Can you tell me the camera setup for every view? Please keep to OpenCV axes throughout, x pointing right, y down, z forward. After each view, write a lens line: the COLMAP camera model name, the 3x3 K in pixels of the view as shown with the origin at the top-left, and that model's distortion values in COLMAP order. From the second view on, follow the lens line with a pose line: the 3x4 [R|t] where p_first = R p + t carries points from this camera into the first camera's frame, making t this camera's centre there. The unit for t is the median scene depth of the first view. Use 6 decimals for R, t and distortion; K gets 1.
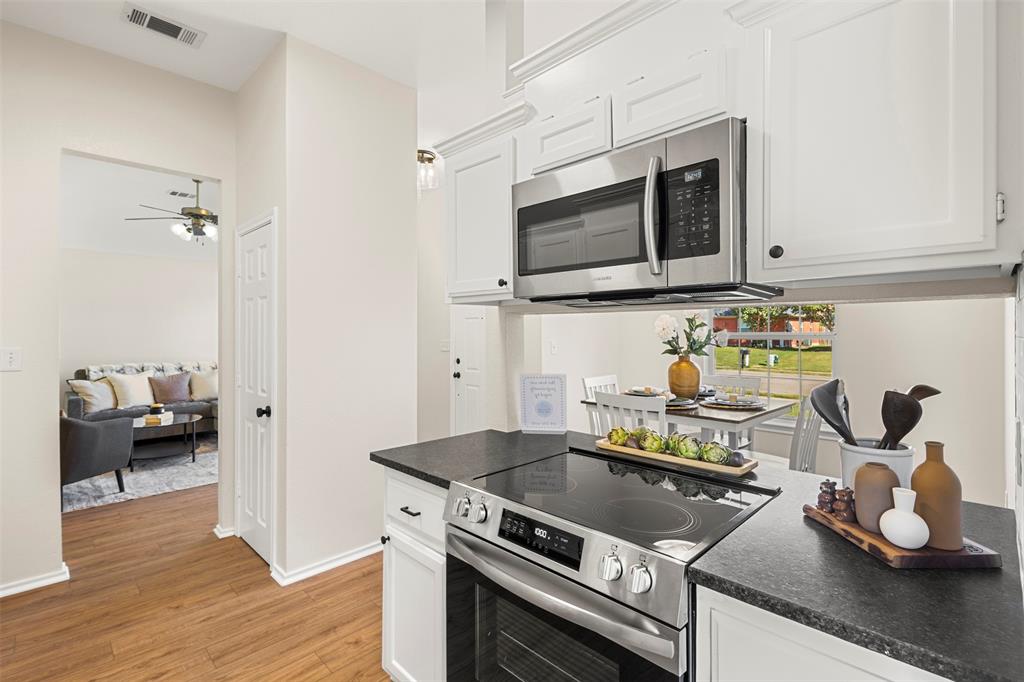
lens RADIAL K [[472.0, 0, 508.2], [0, 472.0, 334.2], [0, 0, 1]] dist [0.008579, -0.000535]
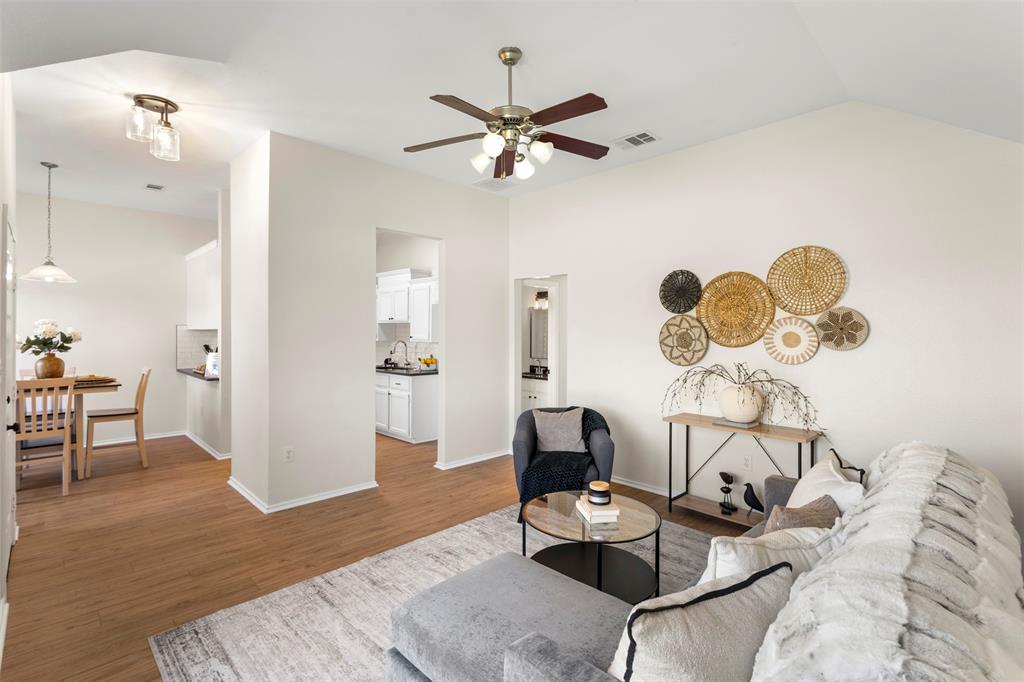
lens RADIAL K [[472.0, 0, 508.2], [0, 472.0, 334.2], [0, 0, 1]] dist [0.008579, -0.000535]
pose [[-0.999921, -0.000761, 0.012544, -0.588040], [-0.000687, 0.999982, 0.005939, -0.013902], [-0.012549, 0.005930, -0.999904, 1.366078]]
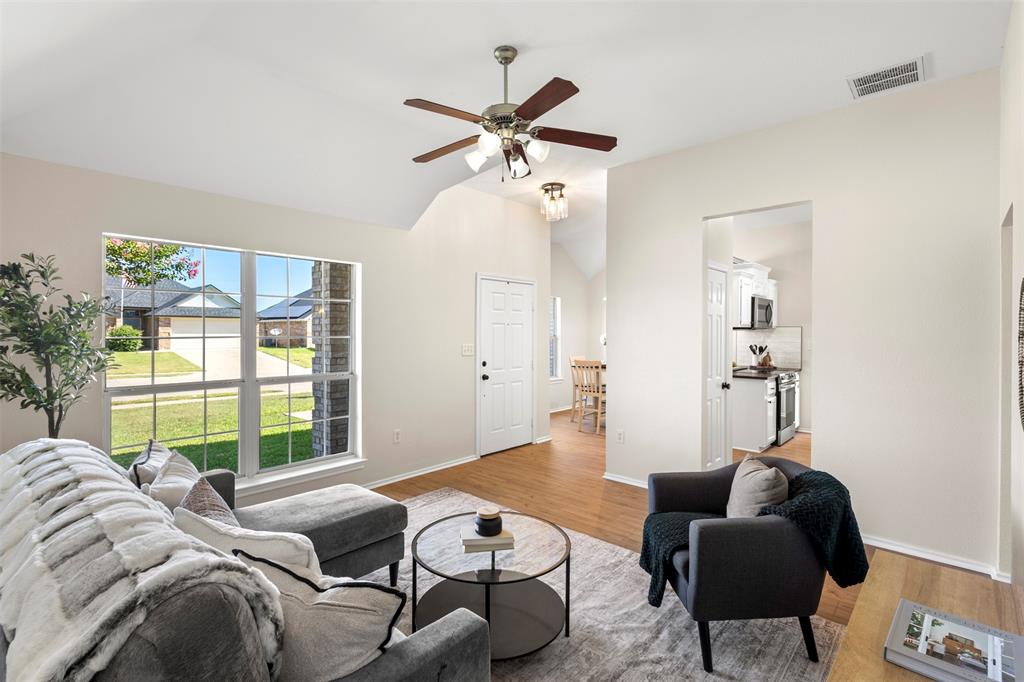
lens RADIAL K [[472.0, 0, 508.2], [0, 472.0, 334.2], [0, 0, 1]] dist [0.008579, -0.000535]
pose [[-0.036858, -0.003925, 0.999313, -1.061520], [-0.001608, 0.999991, 0.003868, -0.011903], [-0.999319, -0.001464, -0.036864, 0.902669]]
